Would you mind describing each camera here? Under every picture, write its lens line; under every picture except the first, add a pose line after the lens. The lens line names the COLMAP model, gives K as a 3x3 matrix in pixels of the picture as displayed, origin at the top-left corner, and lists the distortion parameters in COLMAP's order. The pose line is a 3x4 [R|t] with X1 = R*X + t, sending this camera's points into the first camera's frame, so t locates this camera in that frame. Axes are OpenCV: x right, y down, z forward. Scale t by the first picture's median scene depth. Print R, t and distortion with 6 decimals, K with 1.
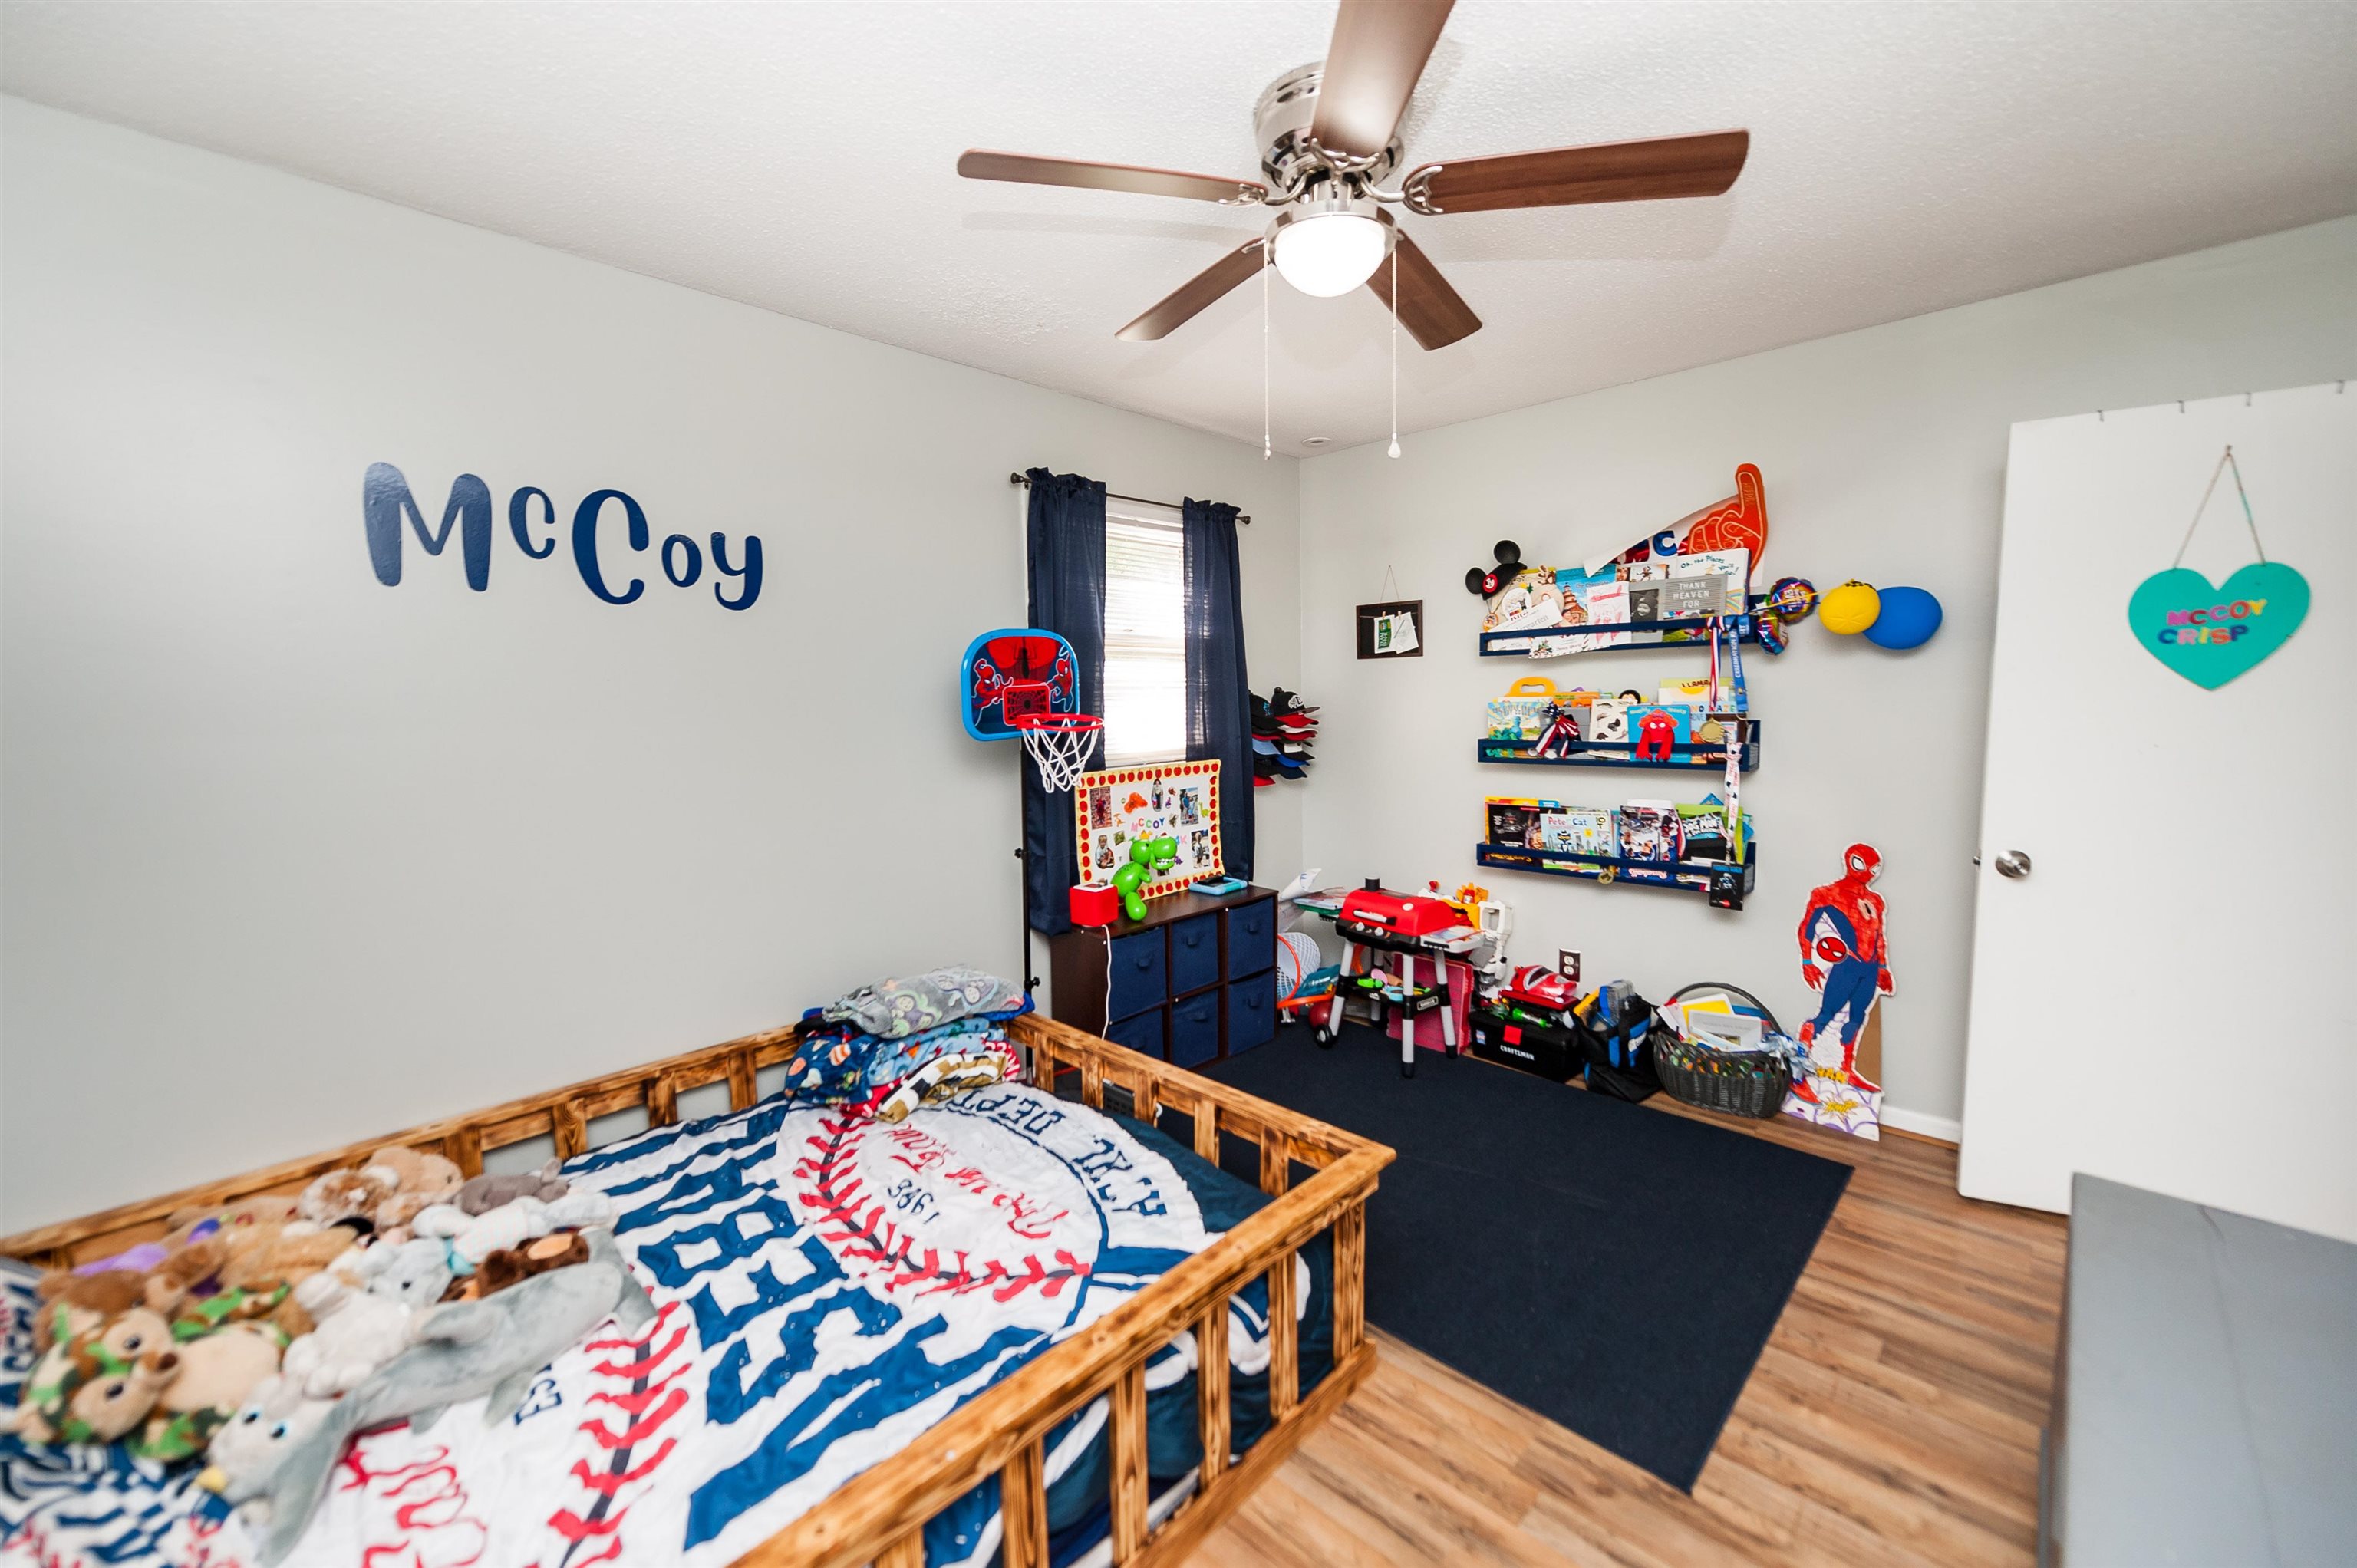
lens RADIAL K [[921.8, 0, 1186.6], [0, 921.8, 787.3], [0, 0, 1]] dist [0.016312, -0.007140]
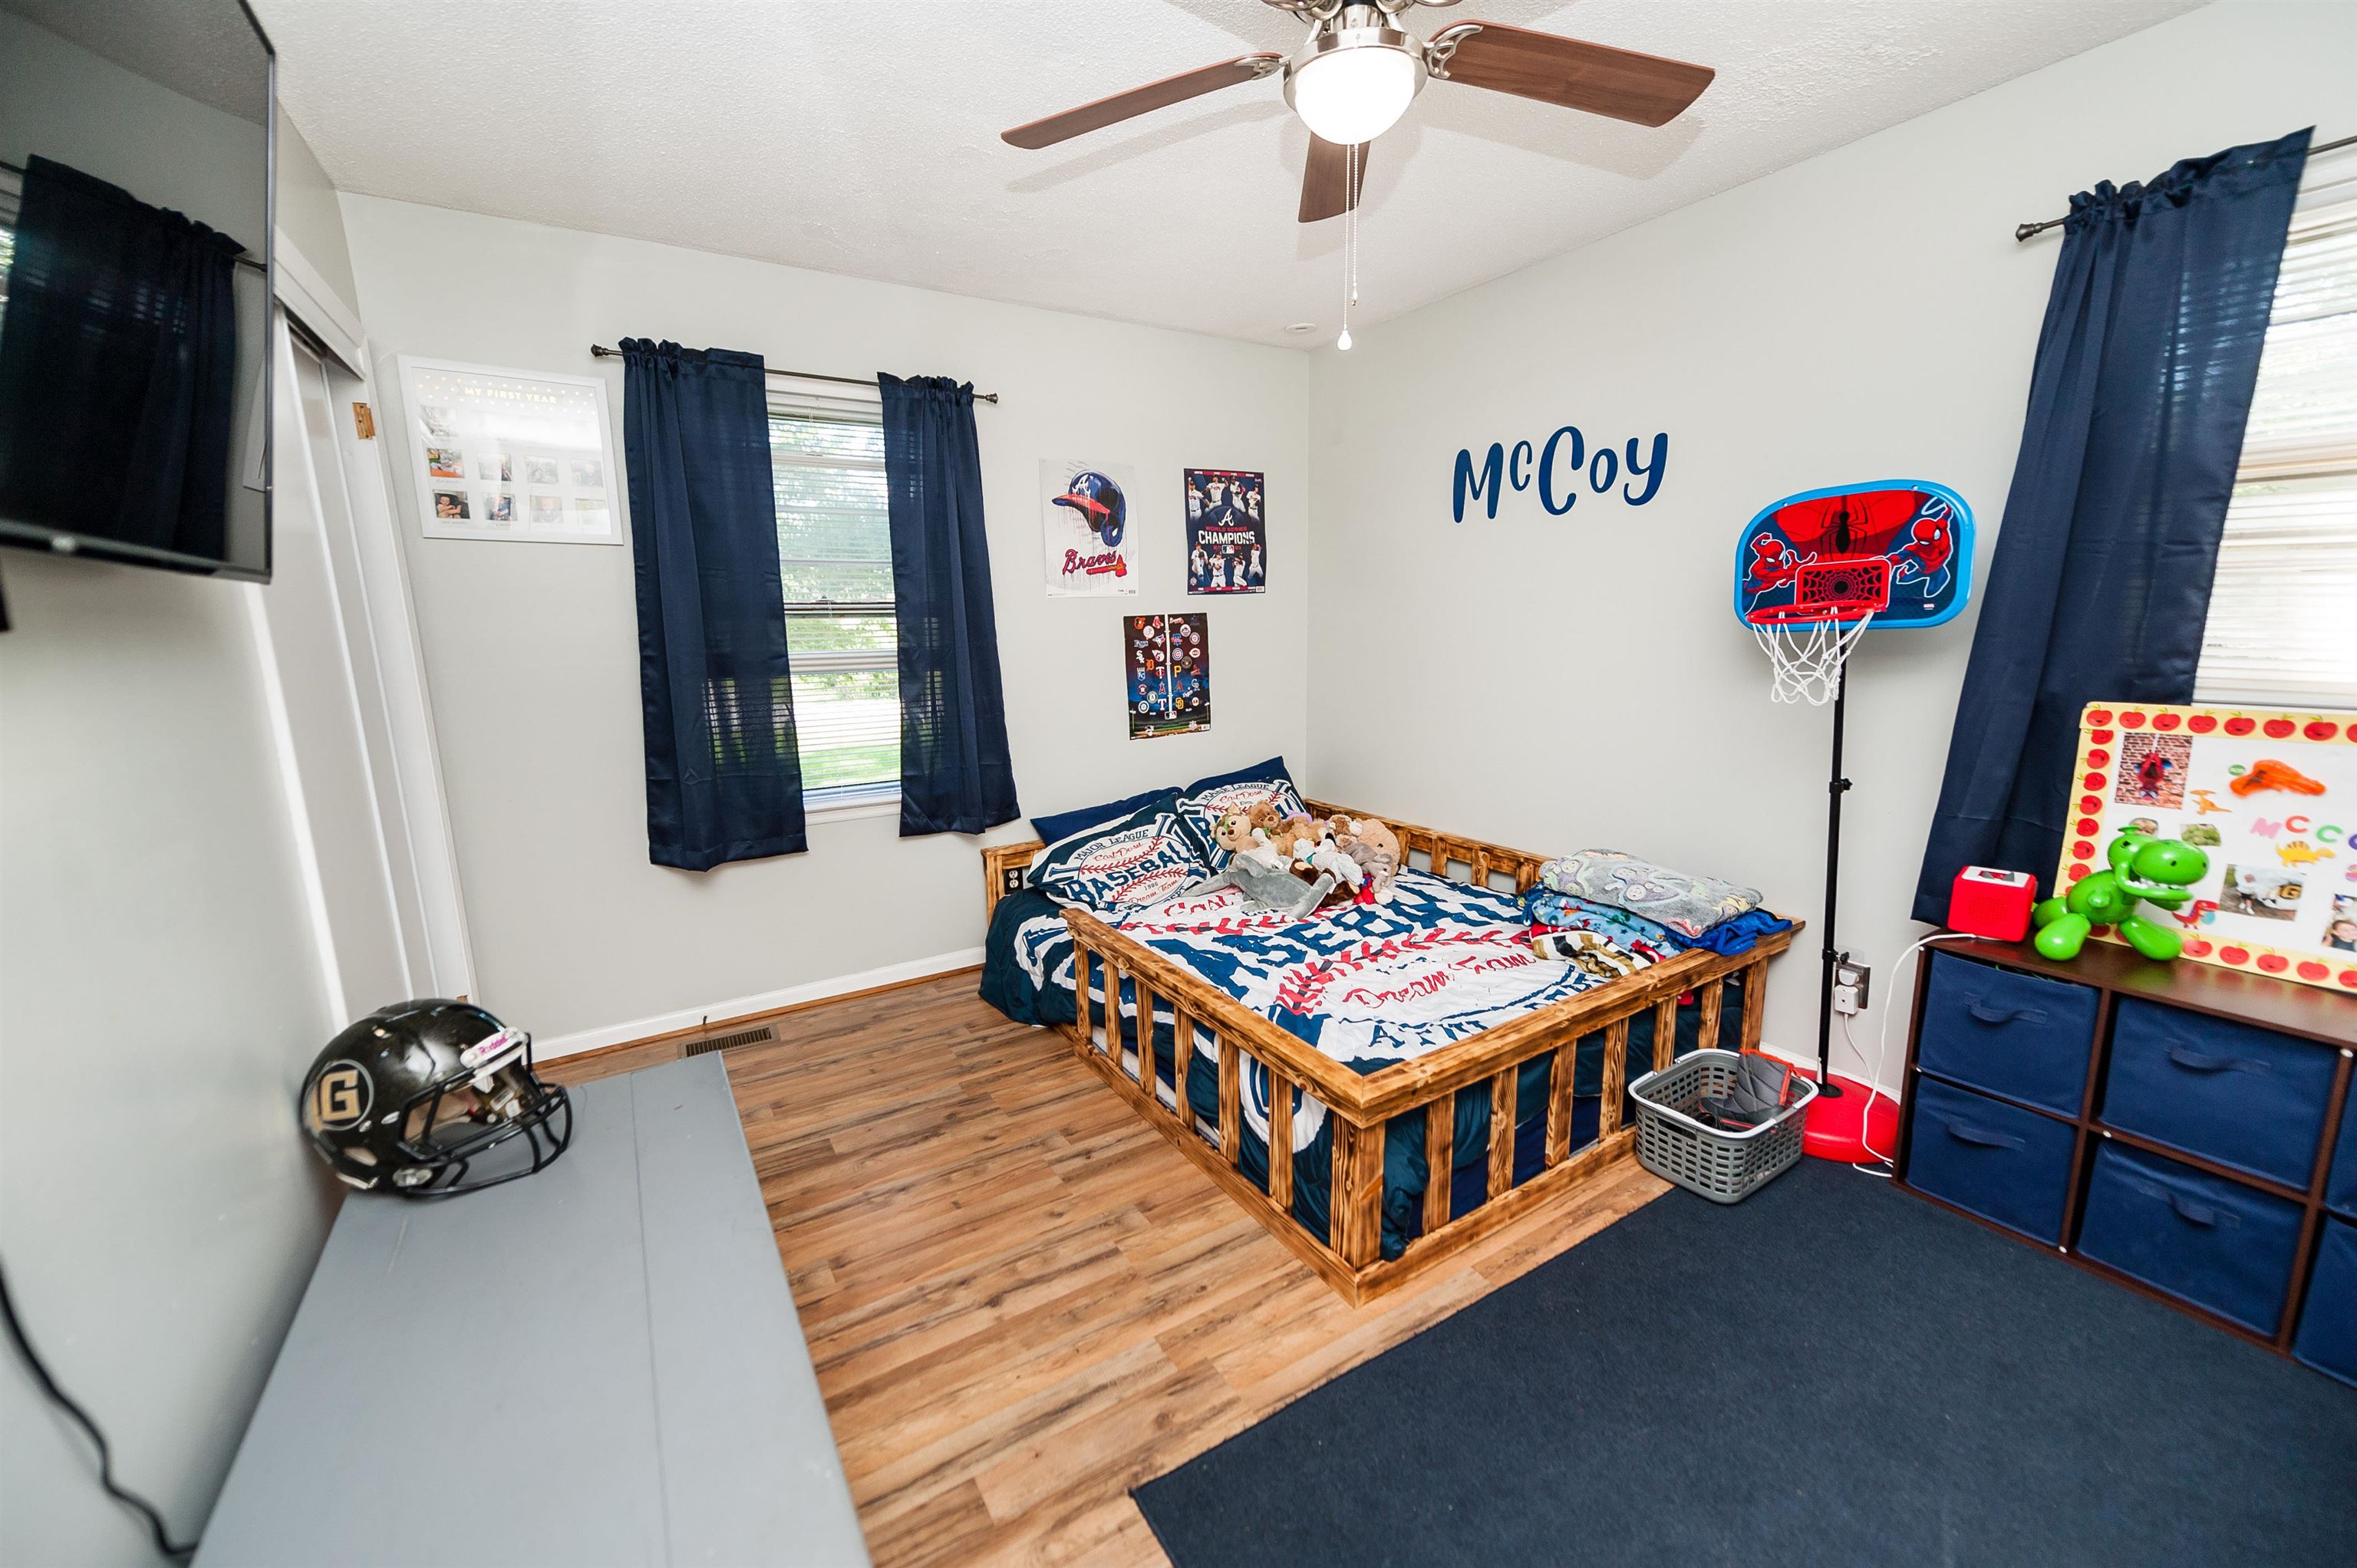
lens RADIAL K [[921.8, 0, 1186.6], [0, 921.8, 787.3], [0, 0, 1]] dist [0.016312, -0.007140]
pose [[-0.241060, 0.202785, -0.949088, 0.896996], [-0.074921, 0.971120, 0.226522, -0.079036], [0.967614, 0.125712, -0.218905, 0.841812]]
